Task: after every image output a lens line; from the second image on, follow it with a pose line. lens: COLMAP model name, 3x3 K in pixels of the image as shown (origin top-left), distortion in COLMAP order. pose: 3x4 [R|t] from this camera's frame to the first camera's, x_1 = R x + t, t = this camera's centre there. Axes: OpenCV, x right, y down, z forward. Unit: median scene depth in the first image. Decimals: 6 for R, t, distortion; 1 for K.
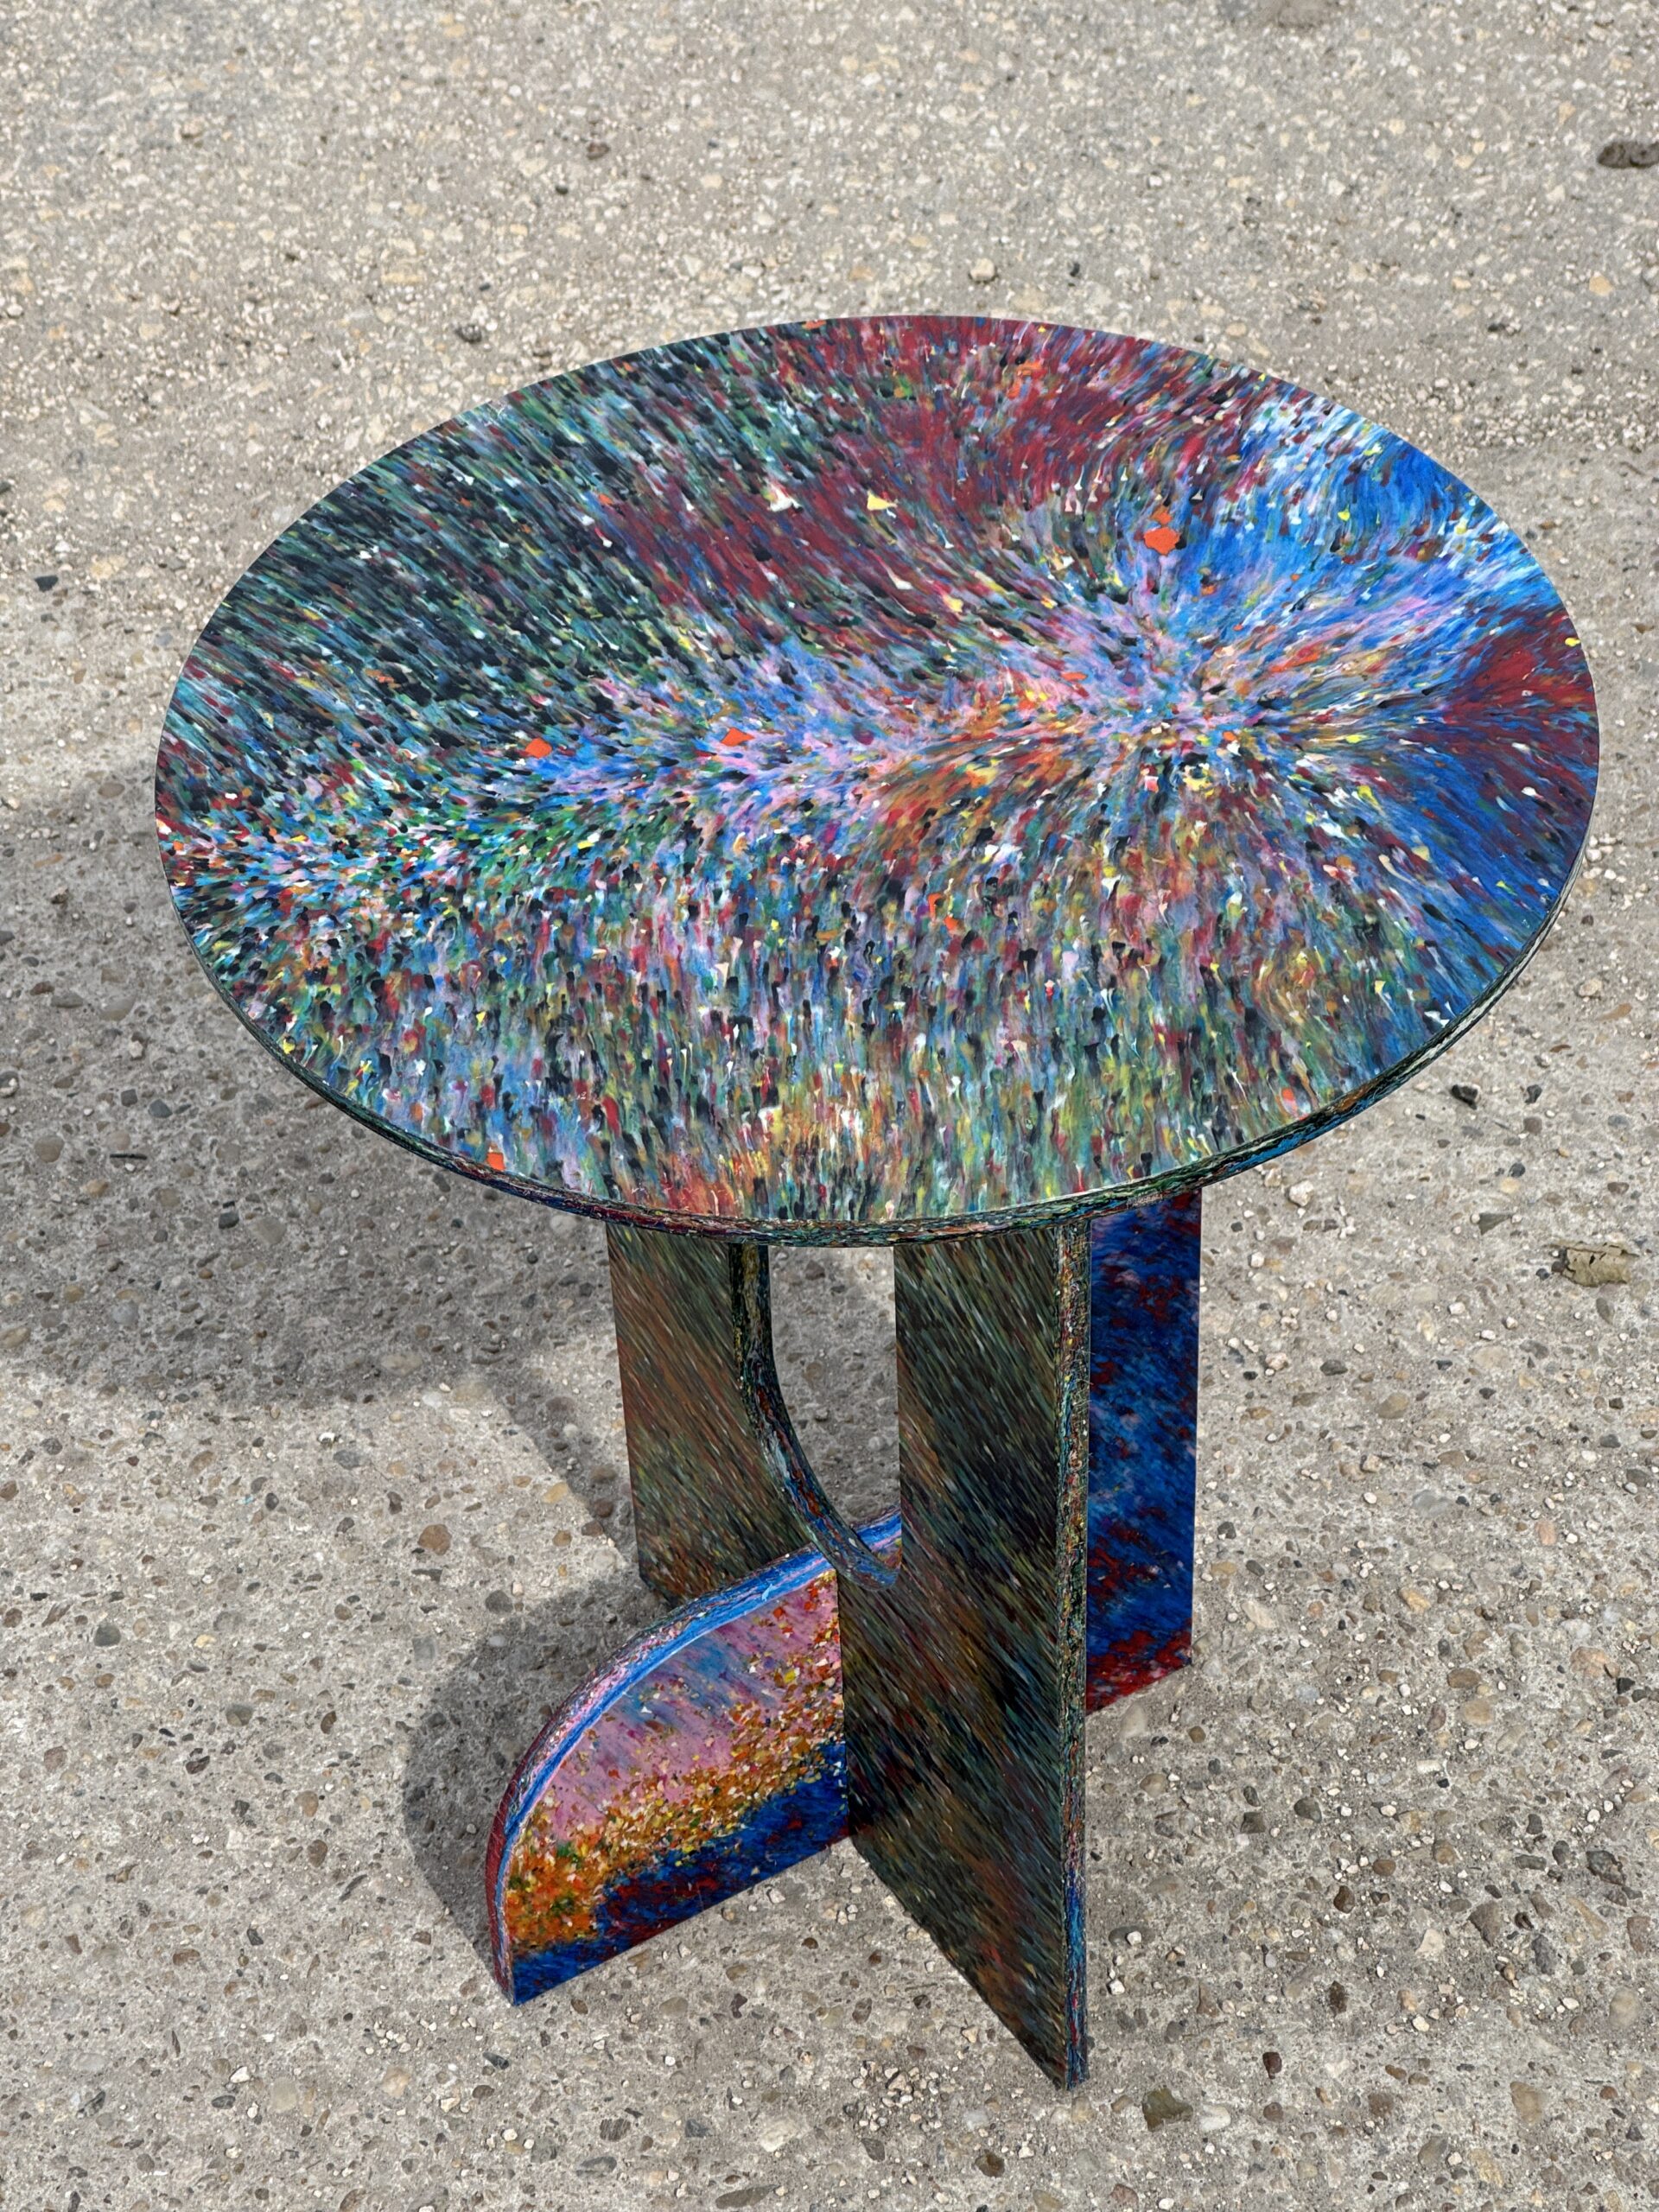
lens RADIAL K [[4903.5, 0, 862.4], [0, 4903.5, 1089.5], [0, 0, 1]] dist [-0.344286, 9.264587]
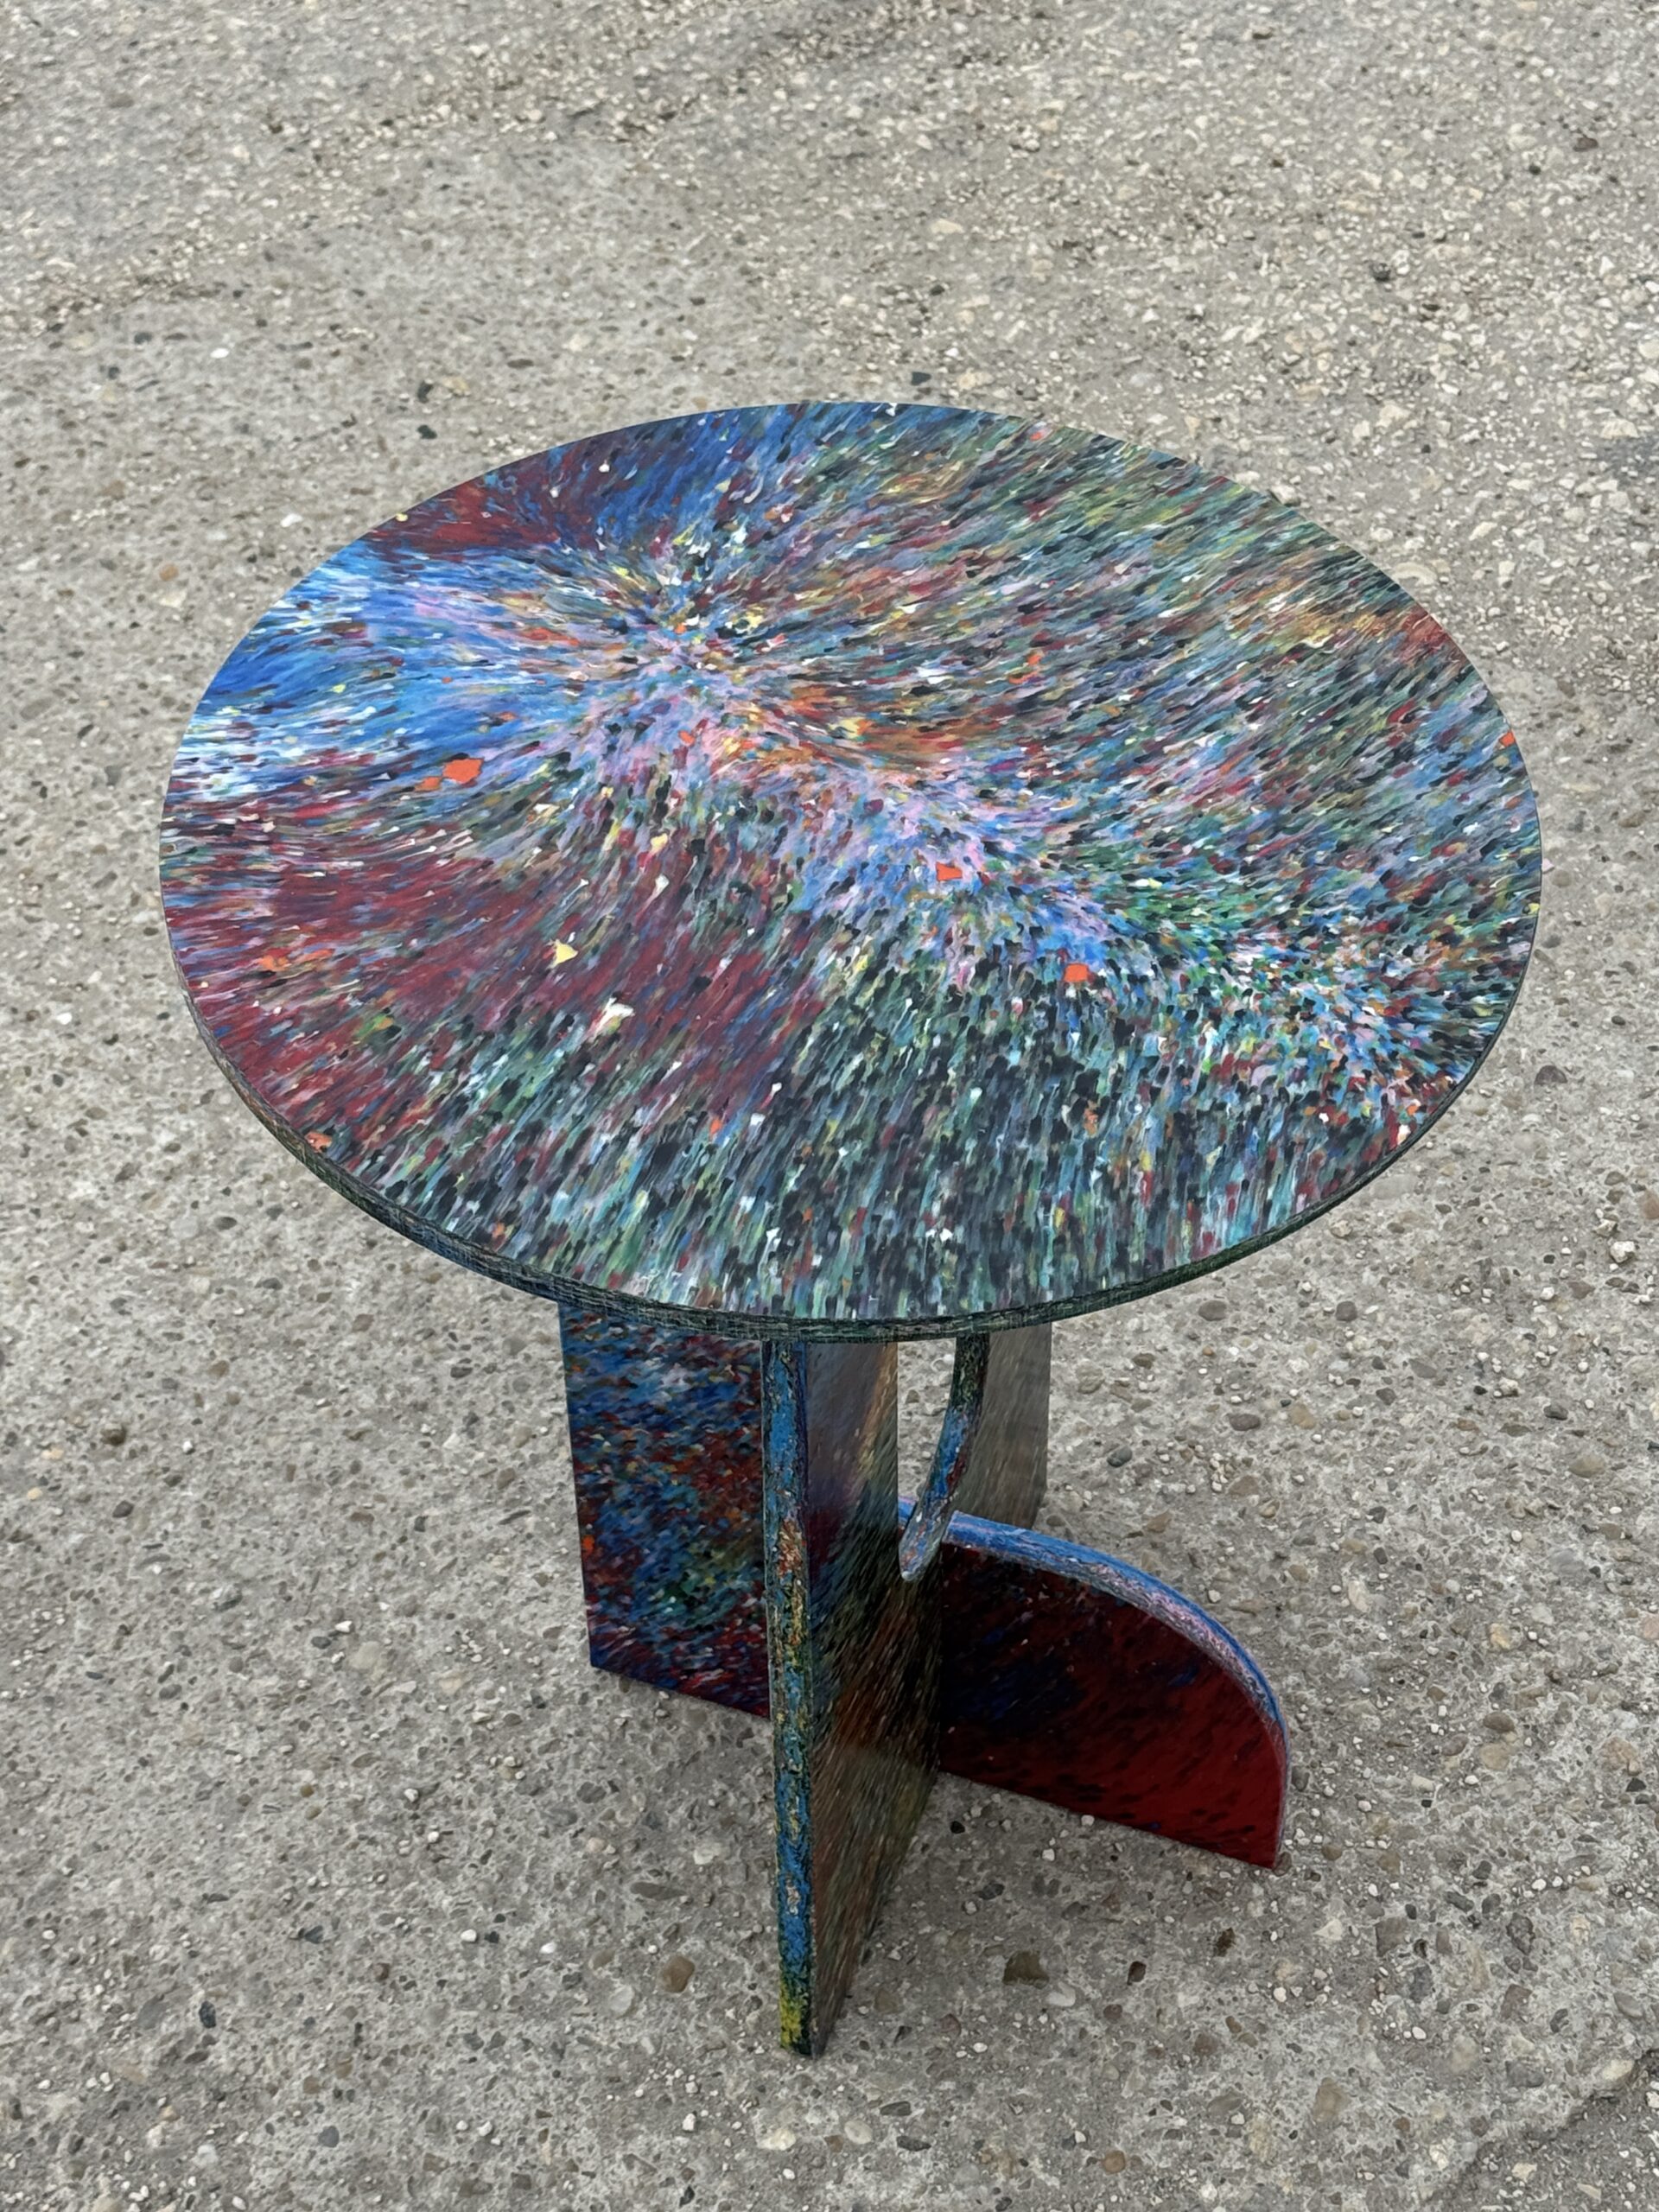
lens RADIAL K [[4061.8, 0, 859.2], [0, 4061.8, 1130.1], [0, 0, 1]] dist [0.094994, 0.320032]
pose [[-0.620761, -0.533923, 0.574093, -0.525374], [0.545693, 0.231517, 0.805369, -0.745266], [-0.562917, 0.813220, 0.147641, 0.905742]]
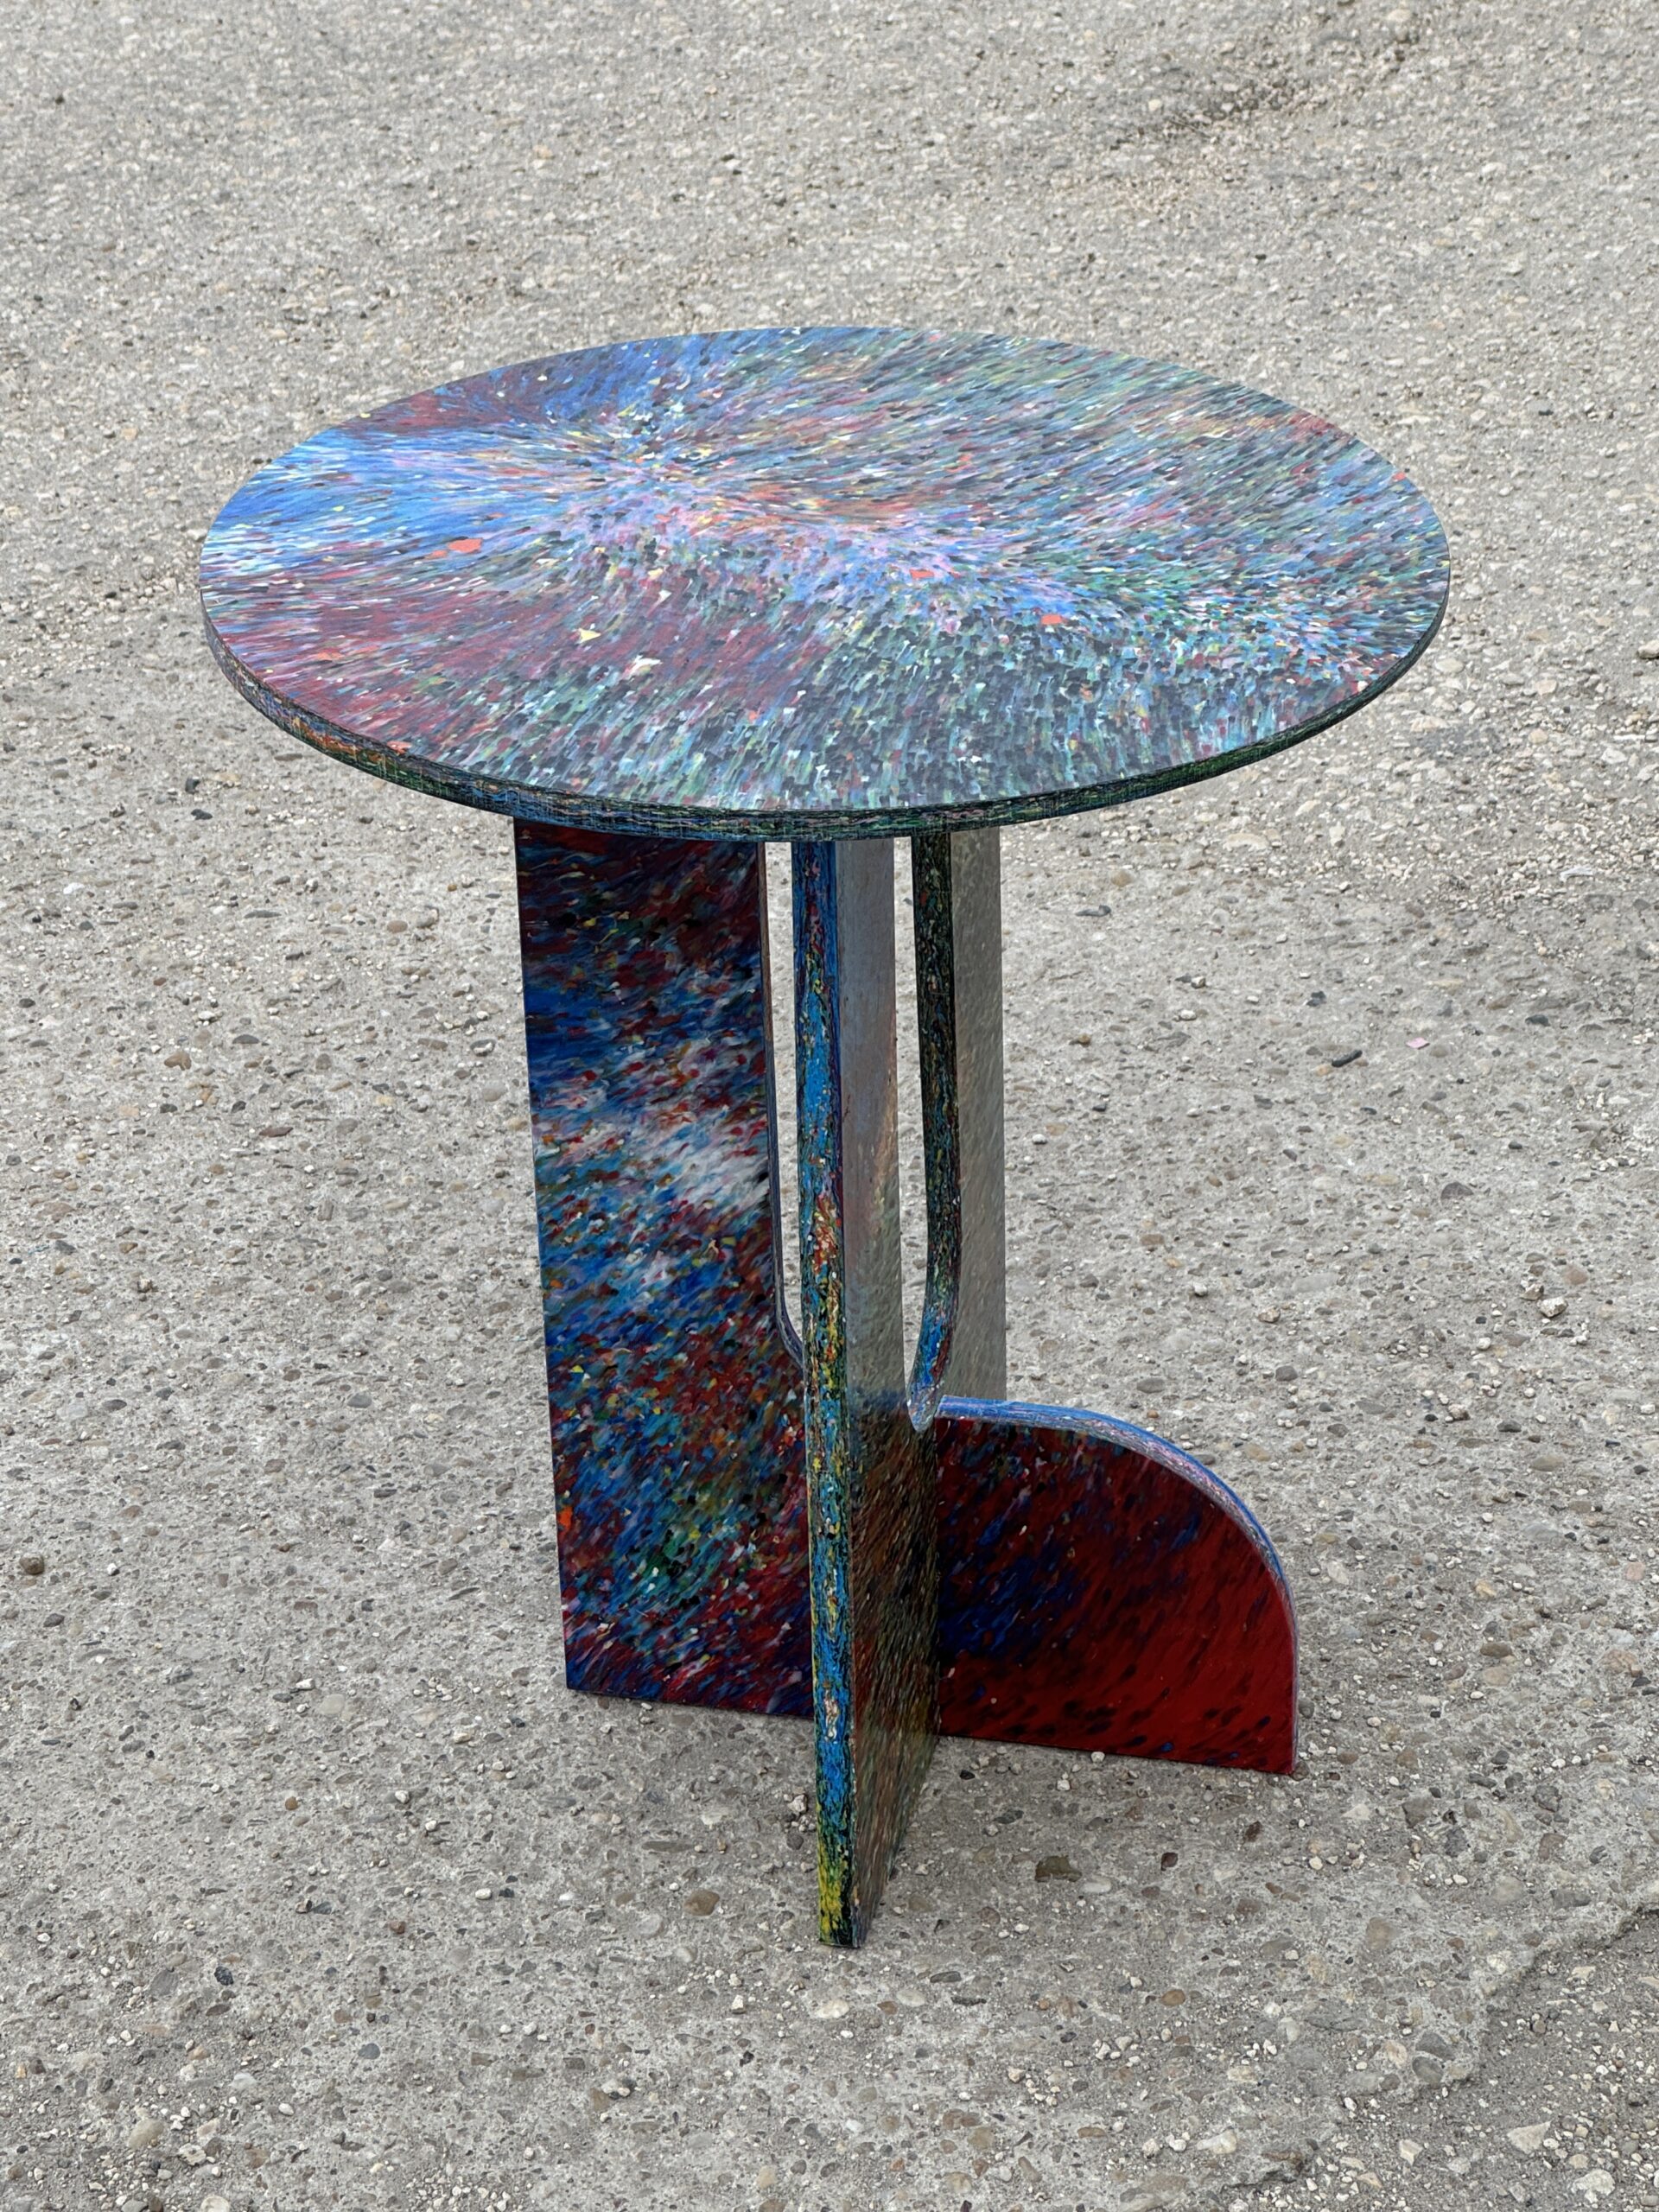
lens RADIAL K [[5491.8, 0, 829.5], [0, 5491.8, 1106.0], [0, 0, 1]] dist [-0.469371, 11.534834]
pose [[-0.706809, -0.291356, 0.644618, -0.851399], [0.508470, 0.424283, 0.749294, -0.965377], [-0.491812, 0.857377, -0.151741, 1.280231]]
